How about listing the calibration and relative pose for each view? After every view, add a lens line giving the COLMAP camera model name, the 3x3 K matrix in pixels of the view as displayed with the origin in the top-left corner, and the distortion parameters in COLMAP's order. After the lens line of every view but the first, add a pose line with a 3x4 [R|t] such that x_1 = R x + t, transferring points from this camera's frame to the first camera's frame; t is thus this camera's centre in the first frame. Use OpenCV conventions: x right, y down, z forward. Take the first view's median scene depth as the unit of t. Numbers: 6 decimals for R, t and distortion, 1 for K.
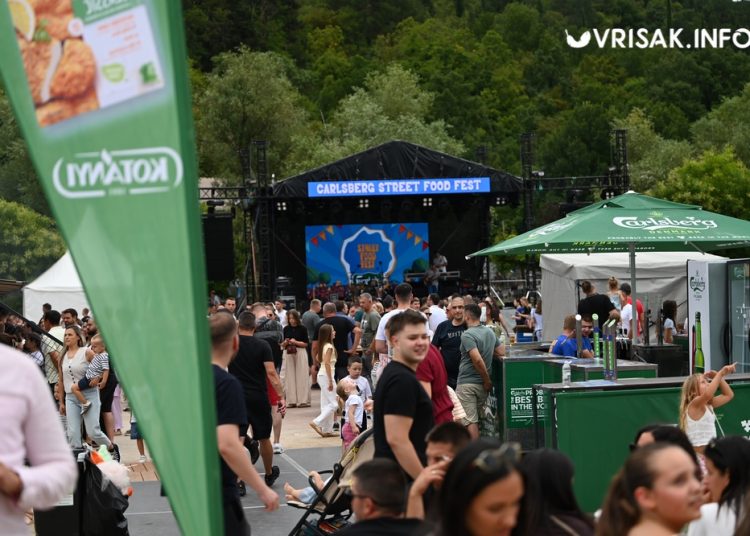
lens RADIAL K [[1464.8, 0, 375.0], [0, 1464.8, 268.0], [0, 0, 1]] dist [-0.053559, -0.088850]
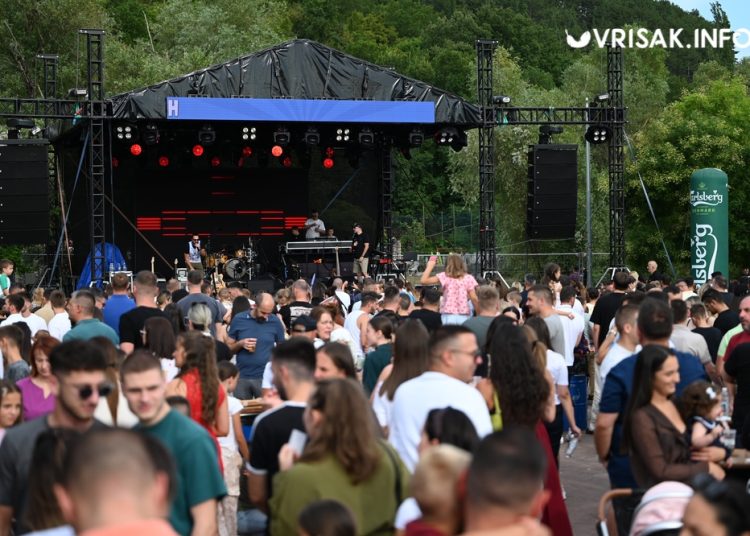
lens RADIAL K [[1464.8, 0, 375.0], [0, 1464.8, 268.0], [0, 0, 1]] dist [-0.053559, -0.088850]
pose [[0.979640, 0.017140, 0.200029, -0.069726], [-0.020433, 0.999687, 0.014410, 0.004923], [-0.199720, -0.018204, 0.979684, 0.289441]]
